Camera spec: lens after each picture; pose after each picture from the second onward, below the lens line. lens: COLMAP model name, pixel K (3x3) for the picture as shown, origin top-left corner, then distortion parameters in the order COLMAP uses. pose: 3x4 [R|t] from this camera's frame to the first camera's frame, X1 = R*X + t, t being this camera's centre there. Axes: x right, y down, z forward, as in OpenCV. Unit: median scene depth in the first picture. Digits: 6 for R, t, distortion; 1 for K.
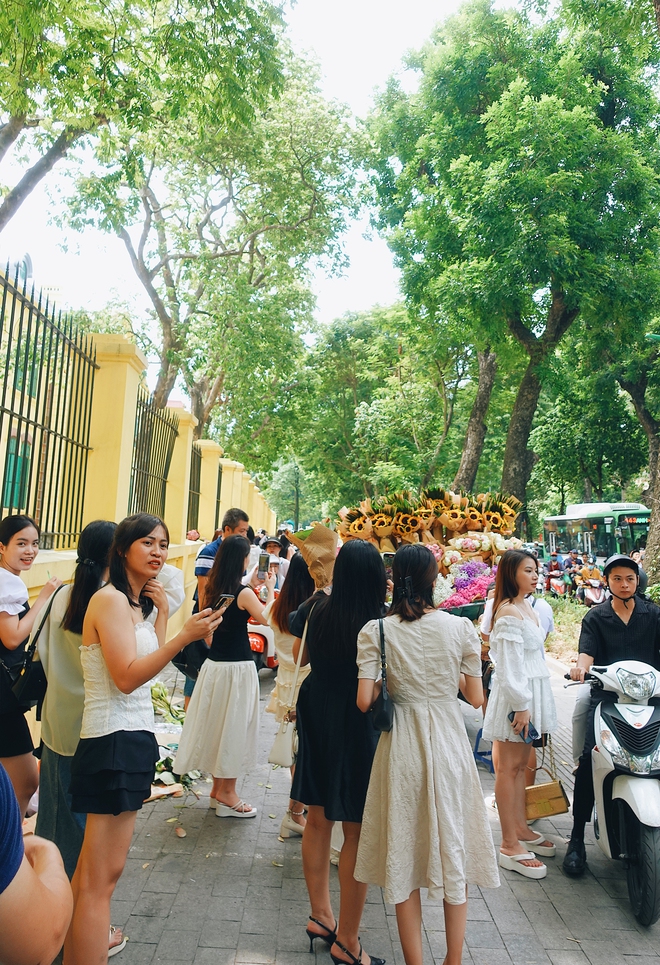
lens RADIAL K [[762.6, 0, 326.0], [0, 762.6, 417.9], [0, 0, 1]] dist [-0.006490, 0.001880]
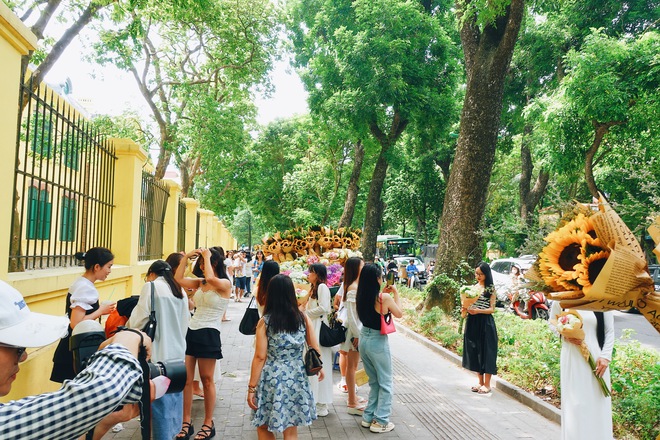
lens RADIAL K [[460.1, 0, 331.5], [0, 460.1, 219.2], [0, 0, 1]] dist [-0.006787, -0.007250]
pose [[0.990558, -0.017216, 0.136007, 0.009278], [0.006002, 0.996579, 0.082433, -0.003399], [-0.136961, -0.080838, 0.987272, -0.024334]]
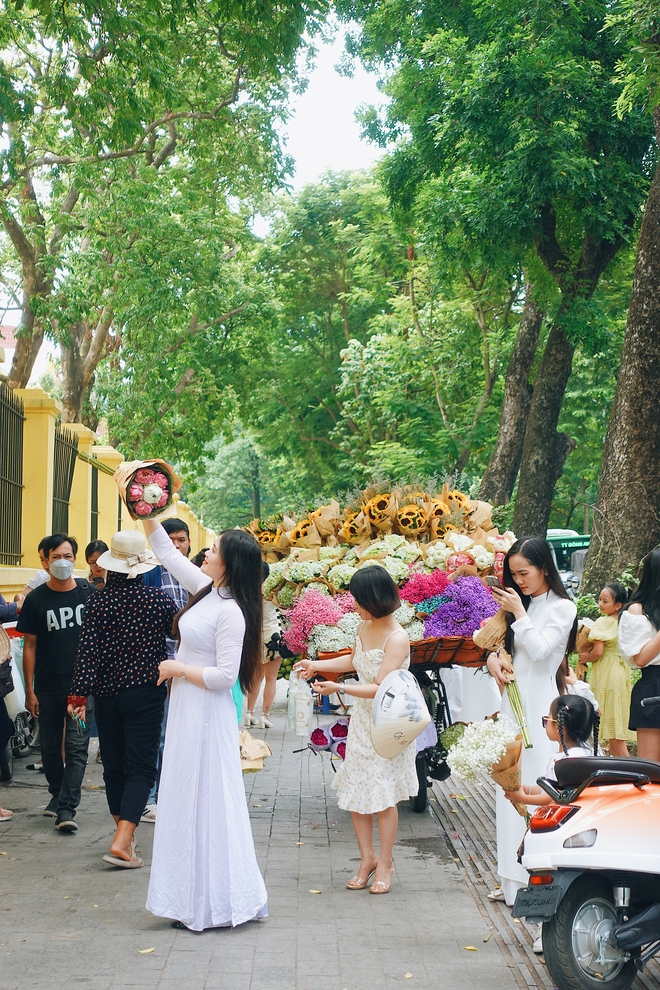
lens RADIAL K [[1603.4, 0, 351.4], [0, 1603.4, 495.0], [0, 0, 1]] dist [-0.027092, 0.000000]
pose [[0.999477, -0.029306, 0.013643, 0.048929], [0.027749, 0.994297, 0.102972, -0.052310], [-0.016583, -0.102540, 0.994591, -0.418049]]
